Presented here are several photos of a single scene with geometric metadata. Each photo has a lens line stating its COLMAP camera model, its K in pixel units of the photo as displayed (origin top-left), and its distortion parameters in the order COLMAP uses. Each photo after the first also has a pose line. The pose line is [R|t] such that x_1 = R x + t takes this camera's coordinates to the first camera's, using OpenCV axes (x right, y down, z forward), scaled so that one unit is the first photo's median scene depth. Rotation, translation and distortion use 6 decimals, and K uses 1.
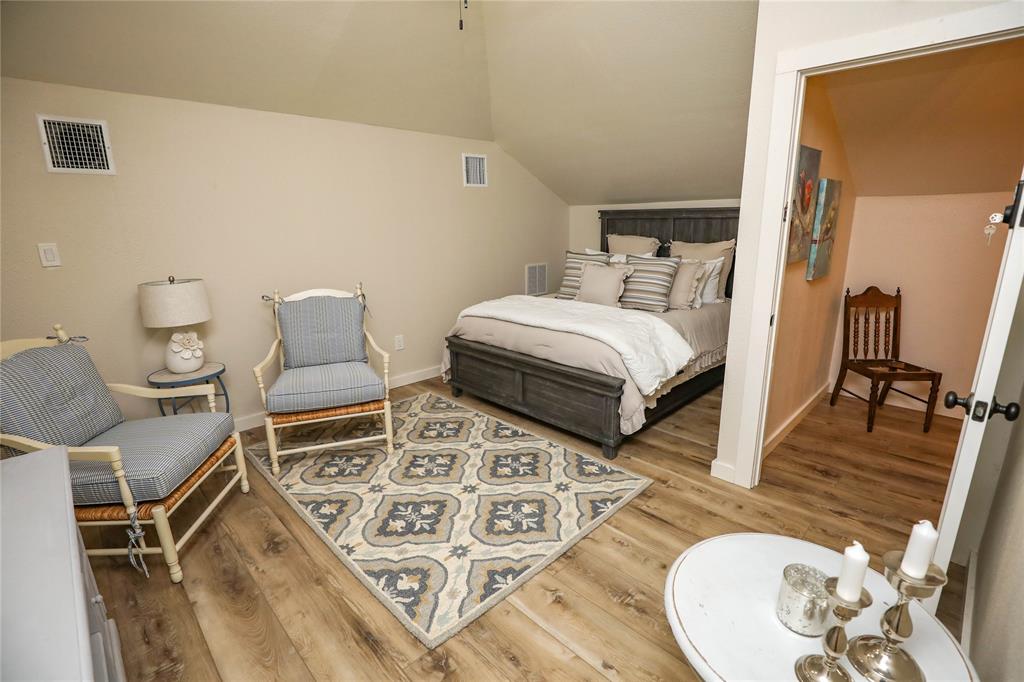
lens RADIAL K [[463.3, 0, 512.0], [0, 463.3, 341.0], [0, 0, 1]] dist [-0.038224, 0.009845]
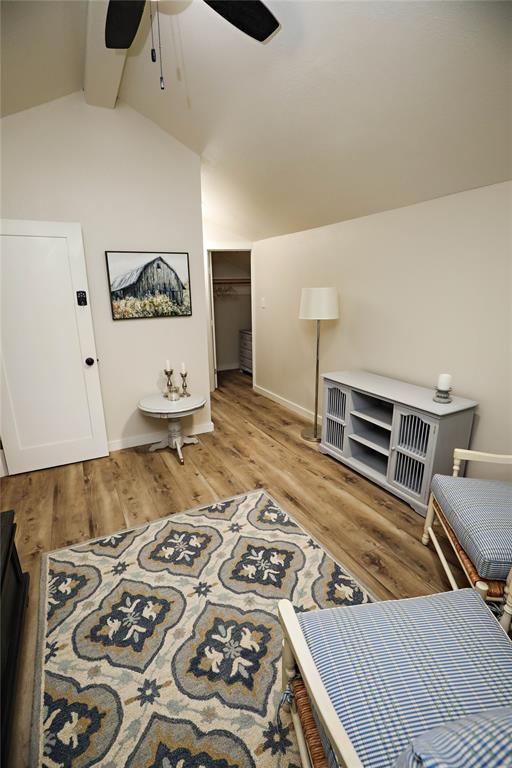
lens RADIAL K [[347.5, 0, 256.0], [0, 347.5, 384.0], [0, 0, 1]] dist [-0.038224, 0.009845]
pose [[-0.957473, -0.047552, 0.284576, -0.428508], [0.102255, 0.866374, 0.488814, -0.430595], [-0.269794, 0.497126, -0.824668, 1.521570]]
